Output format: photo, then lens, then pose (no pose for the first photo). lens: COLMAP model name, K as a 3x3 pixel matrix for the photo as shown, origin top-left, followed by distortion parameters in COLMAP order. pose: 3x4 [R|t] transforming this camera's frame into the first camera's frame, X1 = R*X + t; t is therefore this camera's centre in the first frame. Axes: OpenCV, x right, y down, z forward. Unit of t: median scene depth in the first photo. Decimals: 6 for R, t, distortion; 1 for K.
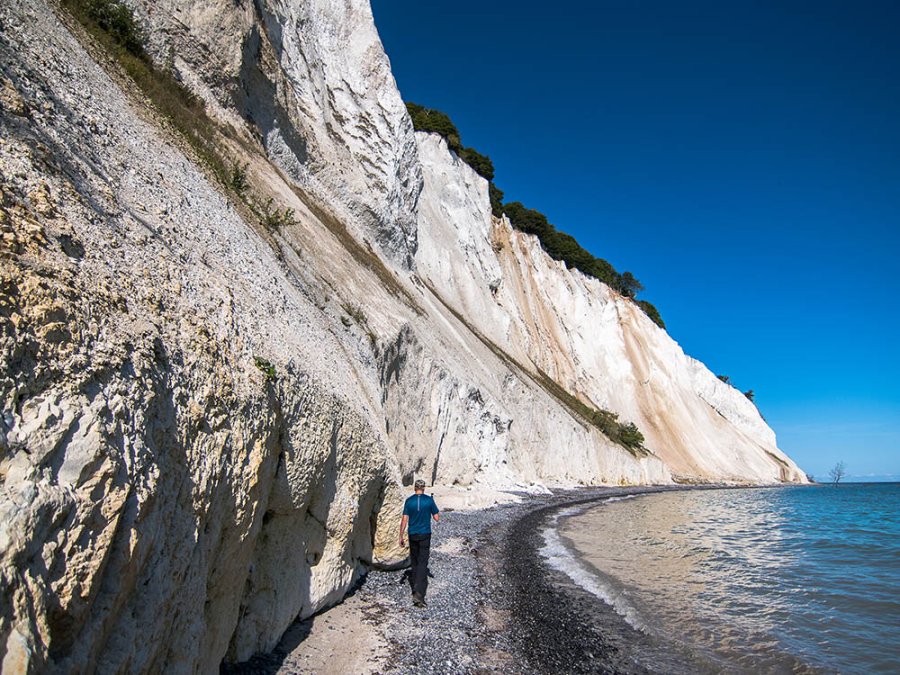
lens RADIAL K [[494.8, 0, 450.0], [0, 494.8, 337.5], [0, 0, 1]] dist [-0.001459, -0.012150]
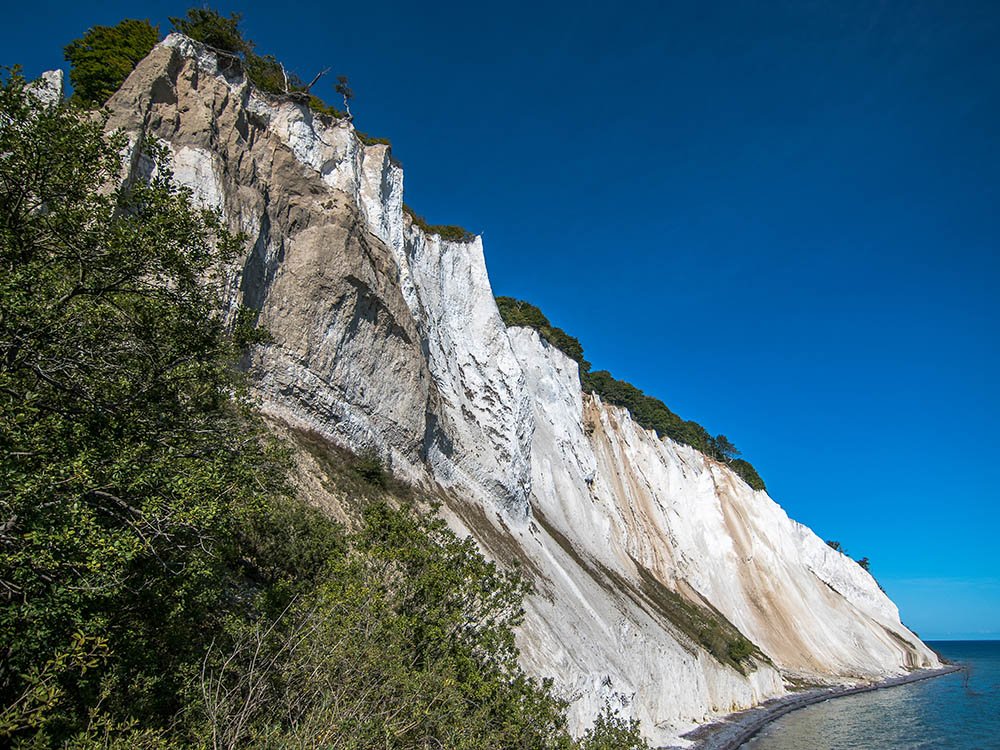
lens RADIAL K [[549.8, 0, 500.0], [0, 549.8, 375.0], [0, 0, 1]] dist [-0.001459, -0.012150]
pose [[0.999356, -0.009906, -0.034491, -0.042605], [0.004574, 0.988467, -0.151370, -0.116590], [0.035592, 0.151115, 0.987875, -0.114292]]
